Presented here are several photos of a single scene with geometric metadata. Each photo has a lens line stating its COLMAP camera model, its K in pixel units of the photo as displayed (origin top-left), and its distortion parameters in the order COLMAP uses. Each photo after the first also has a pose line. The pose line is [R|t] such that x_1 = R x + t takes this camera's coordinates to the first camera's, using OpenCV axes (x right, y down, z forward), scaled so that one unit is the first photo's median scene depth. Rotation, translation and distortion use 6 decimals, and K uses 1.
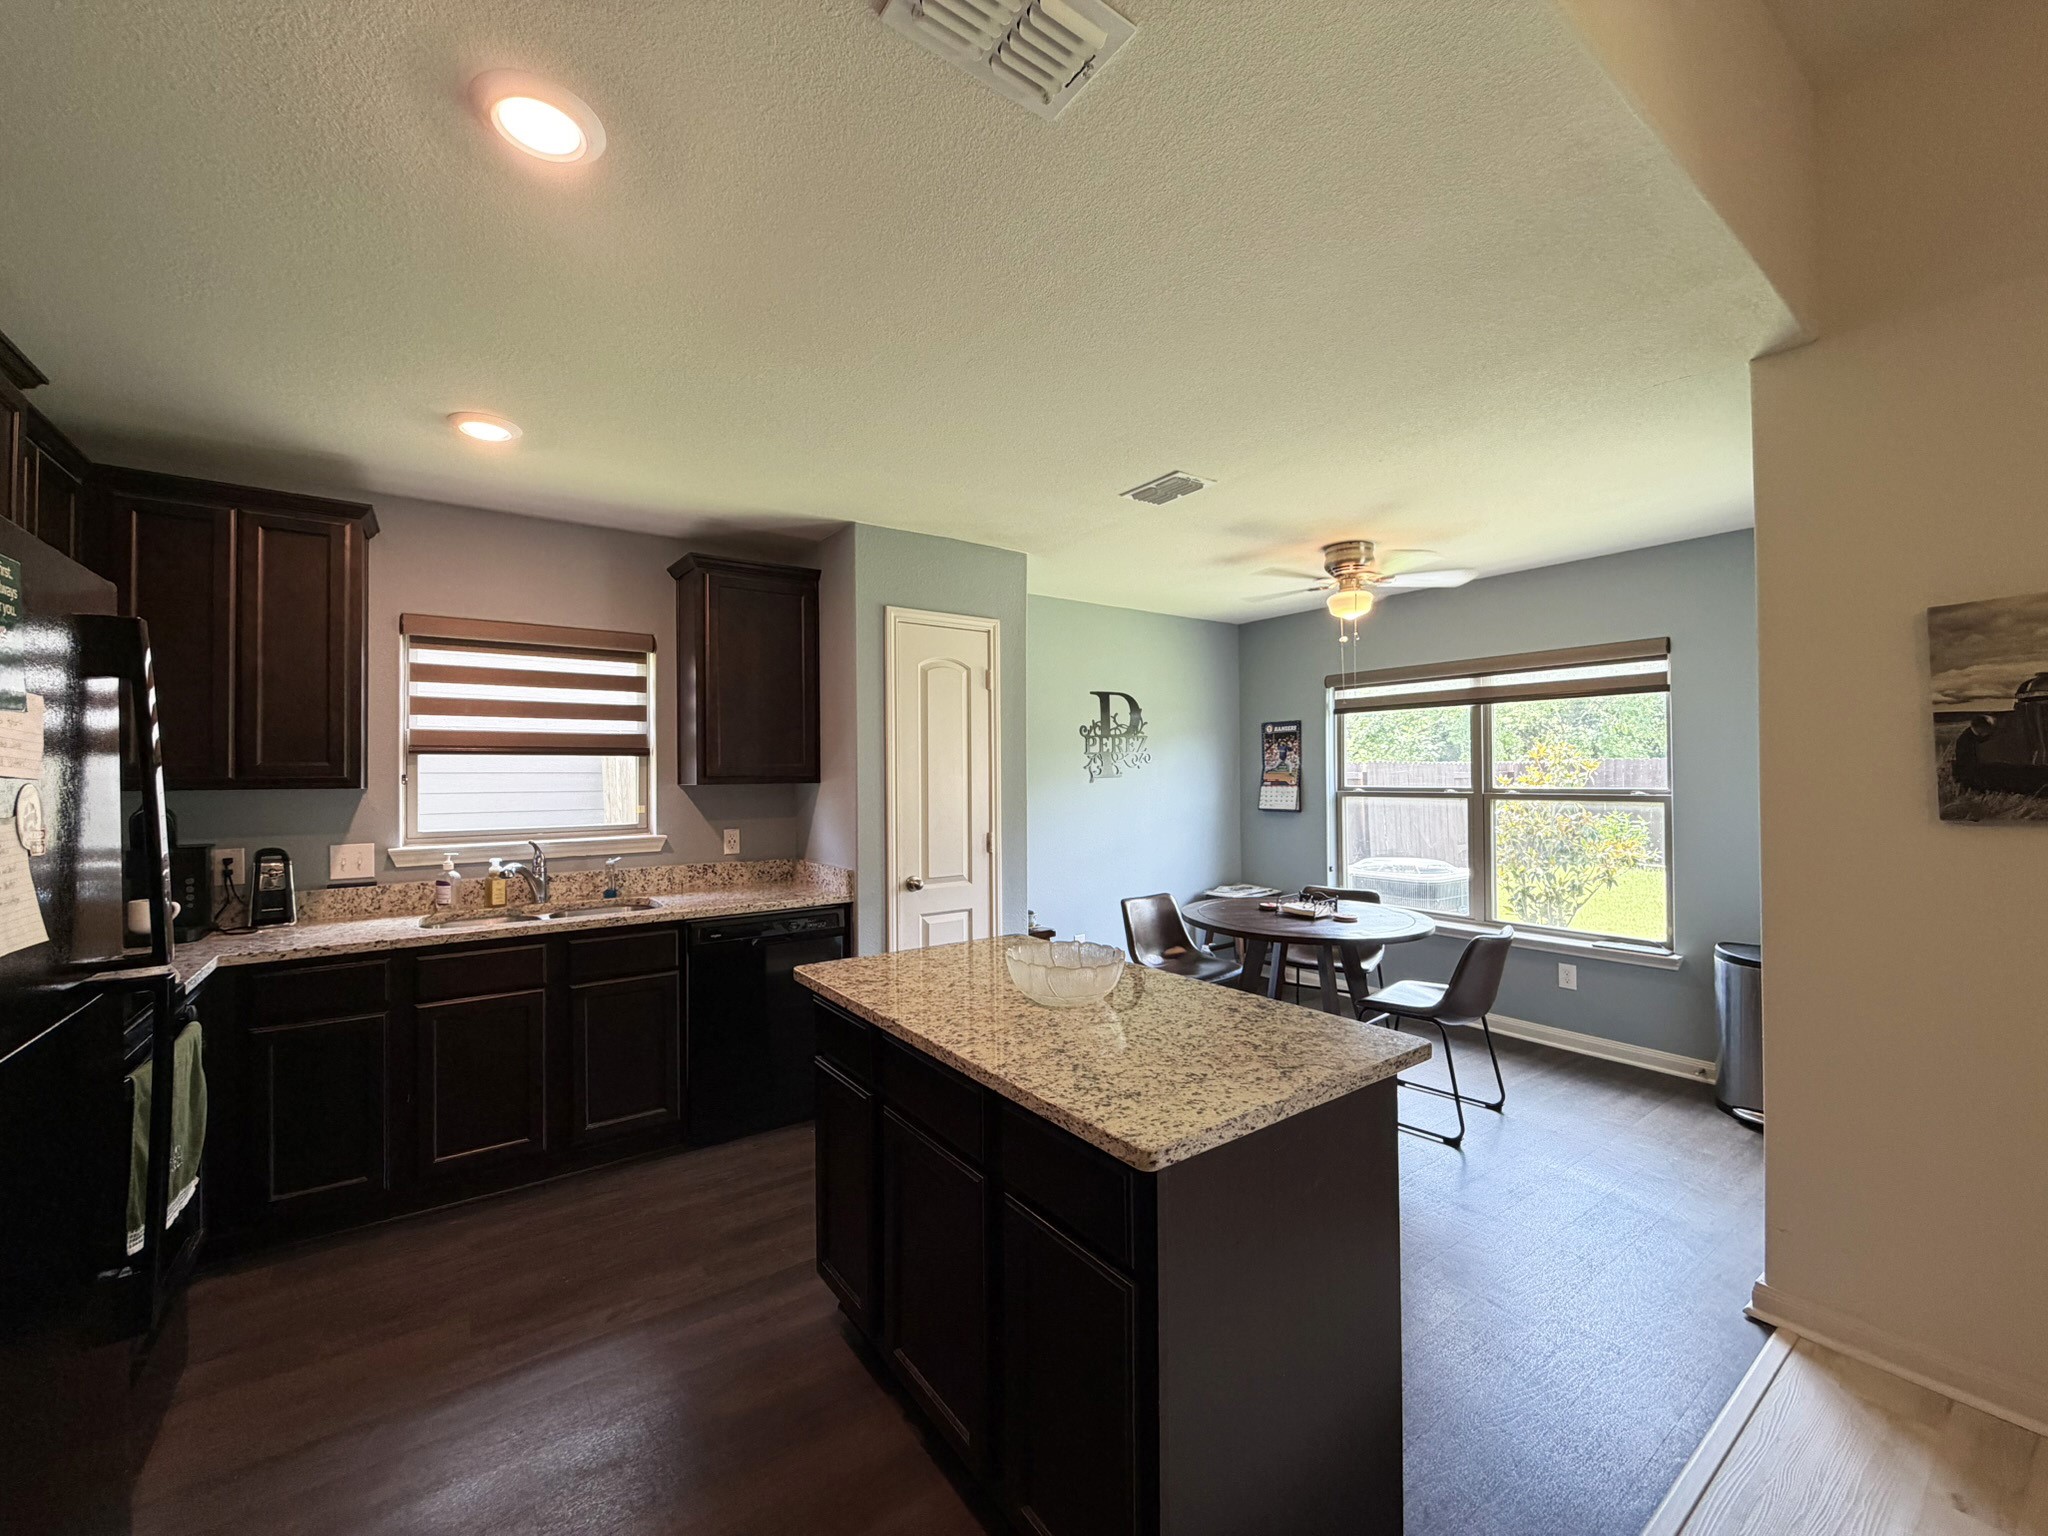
lens RADIAL K [[820.0, 0, 1024.0], [0, 820.0, 768.0], [0, 0, 1]] dist [0.001549, 0.000325]
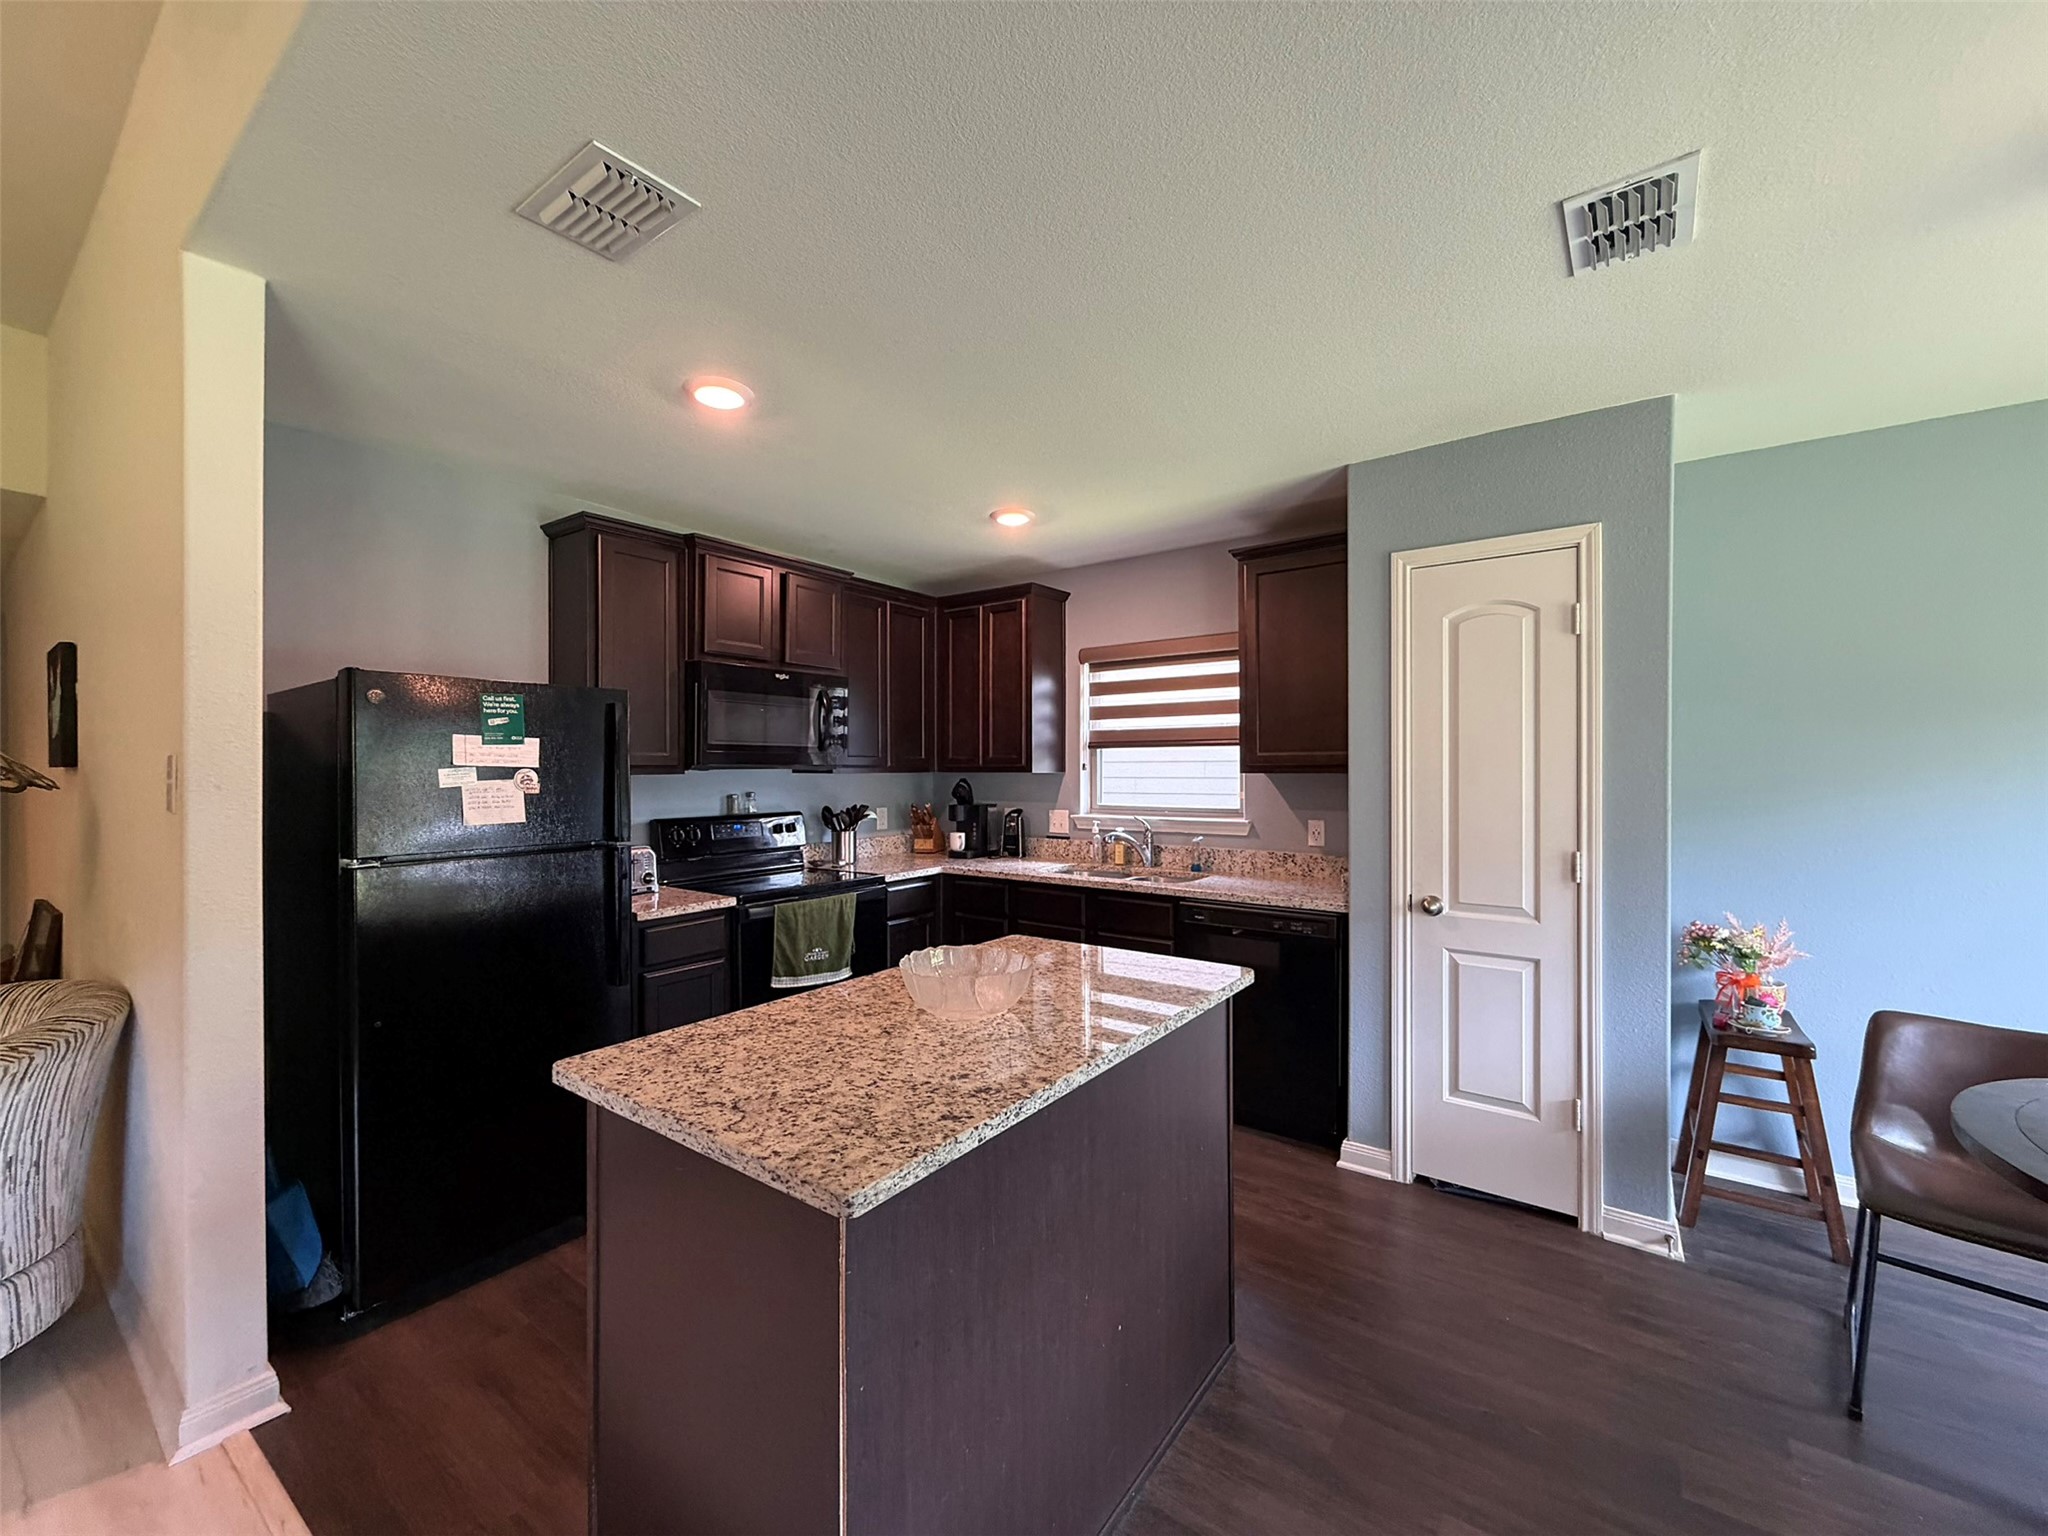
lens RADIAL K [[828.3, 0, 1024.0], [0, 828.3, 768.0], [0, 0, 1]] dist [0.006451, 0.000095]
pose [[0.300880, 0.007353, -0.953634, 0.557686], [0.009616, 0.999896, 0.010744, -0.000253], [0.953613, -0.012403, 0.300778, 0.458330]]
